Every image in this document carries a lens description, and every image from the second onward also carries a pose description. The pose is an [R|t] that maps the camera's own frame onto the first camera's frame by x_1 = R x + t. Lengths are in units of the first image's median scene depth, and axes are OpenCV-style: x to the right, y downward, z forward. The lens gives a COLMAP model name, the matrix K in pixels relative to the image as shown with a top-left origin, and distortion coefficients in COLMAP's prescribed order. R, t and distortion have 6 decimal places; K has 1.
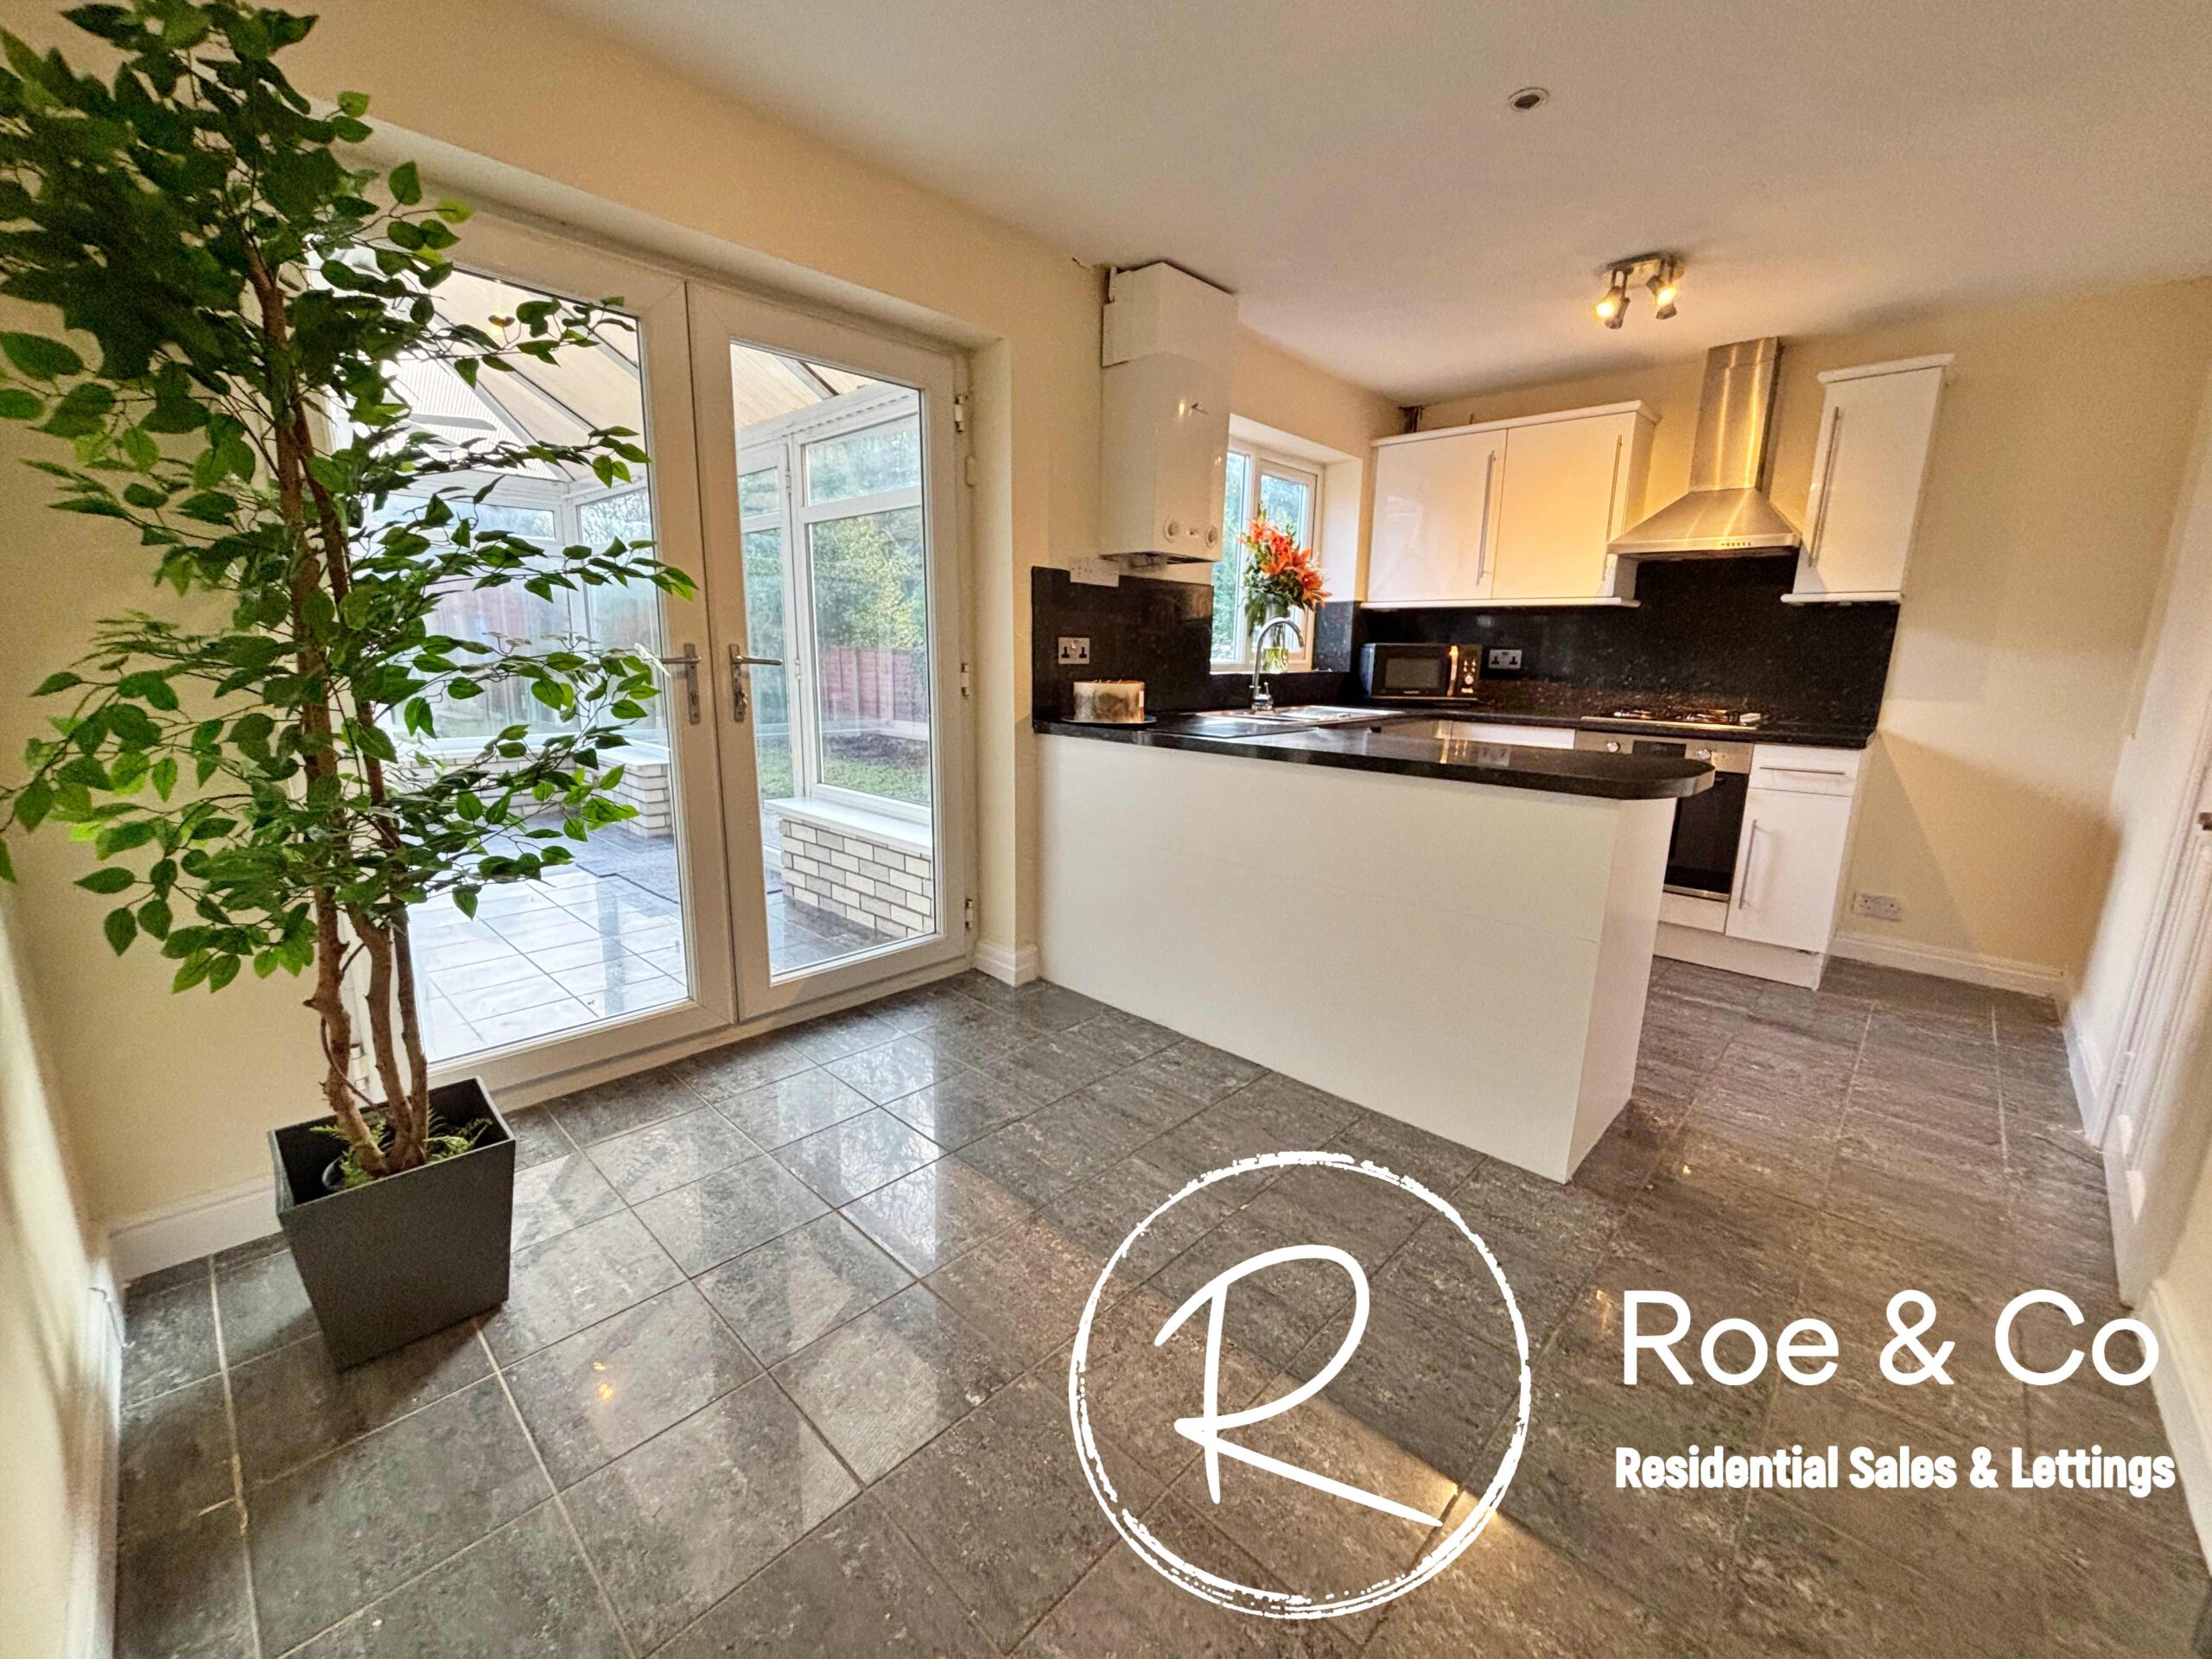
lens RADIAL K [[886.8, 0, 1119.0], [0, 886.8, 829.6], [0, 0, 1]] dist [-0.010634, -0.000371]
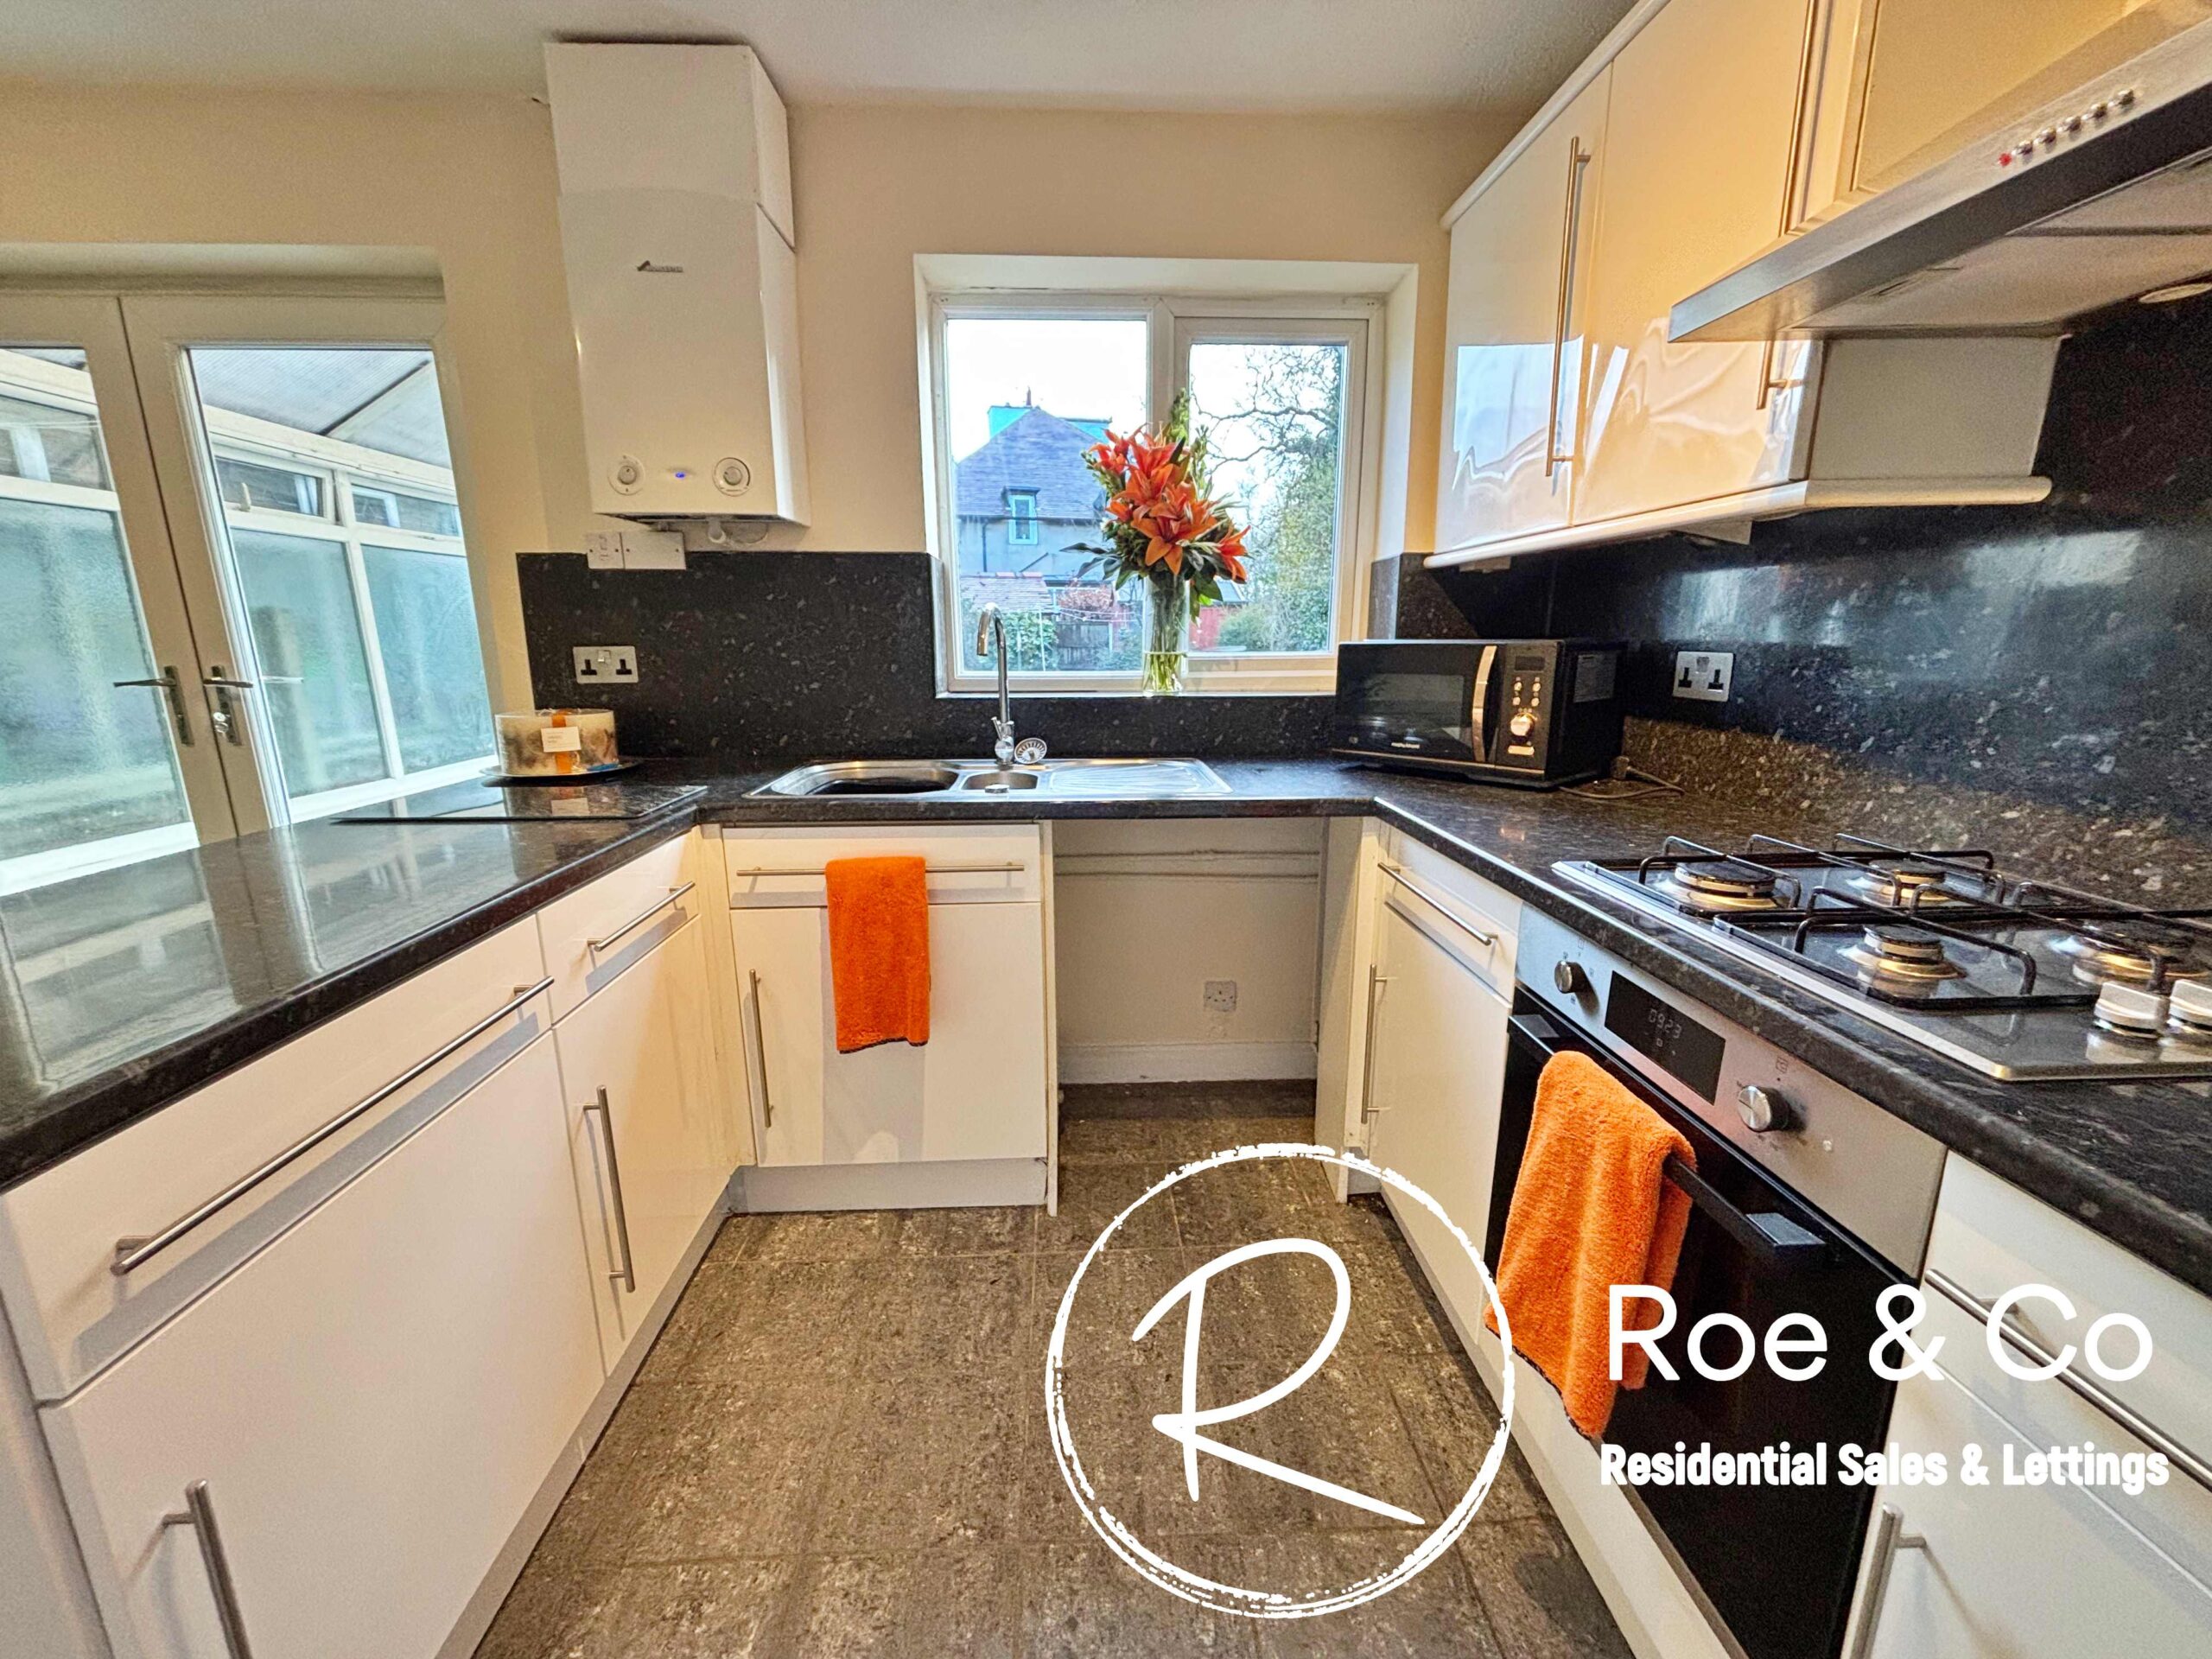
lens RADIAL K [[886.8, 0, 1108.9], [0, 886.8, 833.6], [0, 0, 1]] dist [-0.010634, -0.000371]
pose [[0.716438, 0.135965, -0.684274, 0.762664], [-0.125221, 0.989958, 0.065597, -0.168507], [0.686321, 0.038690, 0.726269, 0.782493]]
